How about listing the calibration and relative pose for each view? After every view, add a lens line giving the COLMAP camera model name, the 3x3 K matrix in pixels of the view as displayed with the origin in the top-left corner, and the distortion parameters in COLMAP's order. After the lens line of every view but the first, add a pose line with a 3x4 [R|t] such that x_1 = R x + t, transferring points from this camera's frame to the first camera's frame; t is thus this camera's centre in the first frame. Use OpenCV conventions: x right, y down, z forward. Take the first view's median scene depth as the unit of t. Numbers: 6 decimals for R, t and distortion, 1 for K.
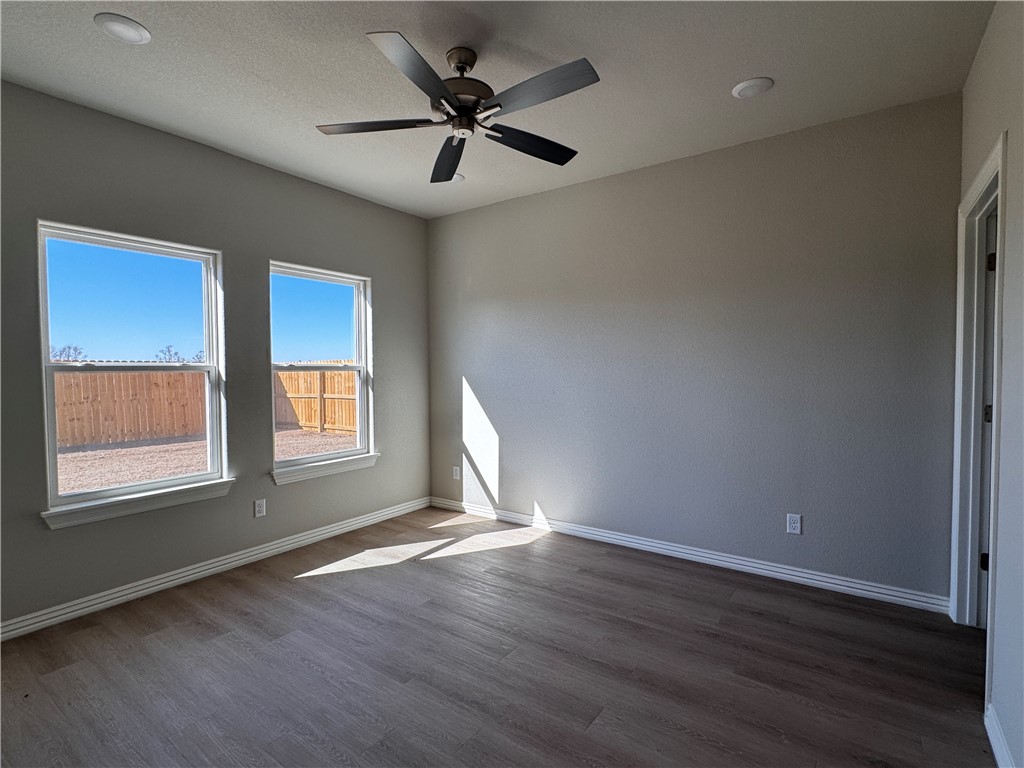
lens RADIAL K [[504.5, 0, 510.2], [0, 504.5, 382.3], [0, 0, 1]] dist [0.003207, 0.000383]
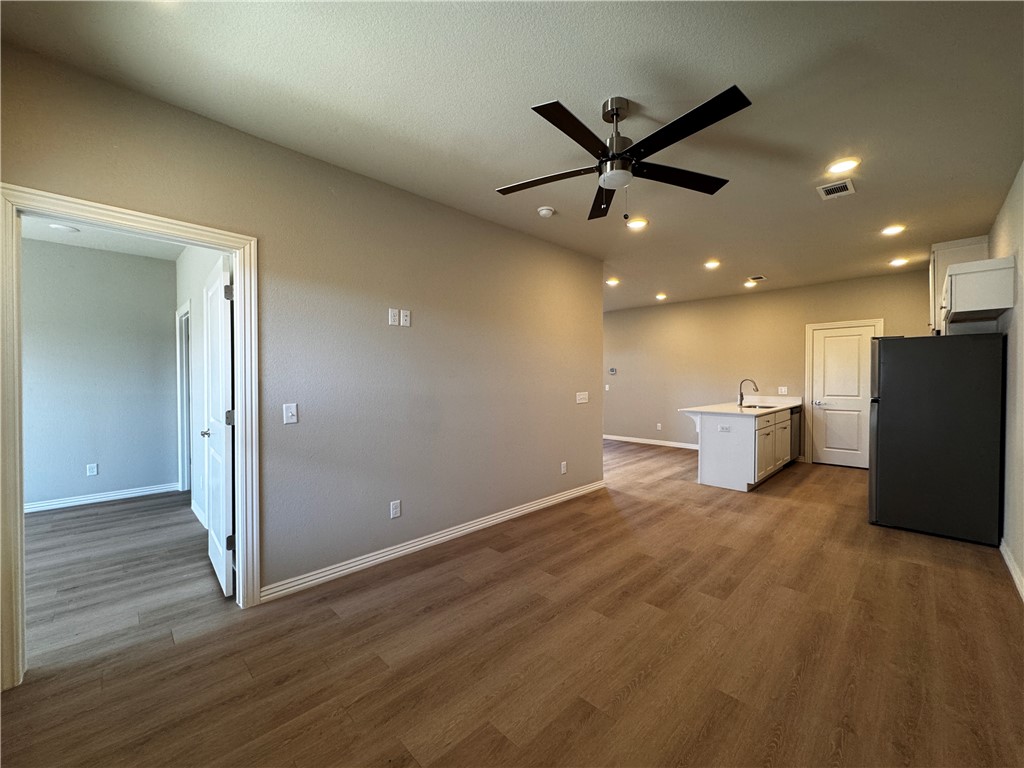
lens RADIAL K [[409.1, 0, 510.4], [0, 409.1, 382.8], [0, 0, 1]] dist [-0.000810, 0.000142]
pose [[0.171438, -0.003928, 0.985187, -0.701305], [0.039388, 0.999220, -0.002870, 0.047093], [-0.984407, 0.039296, 0.171459, -0.819695]]
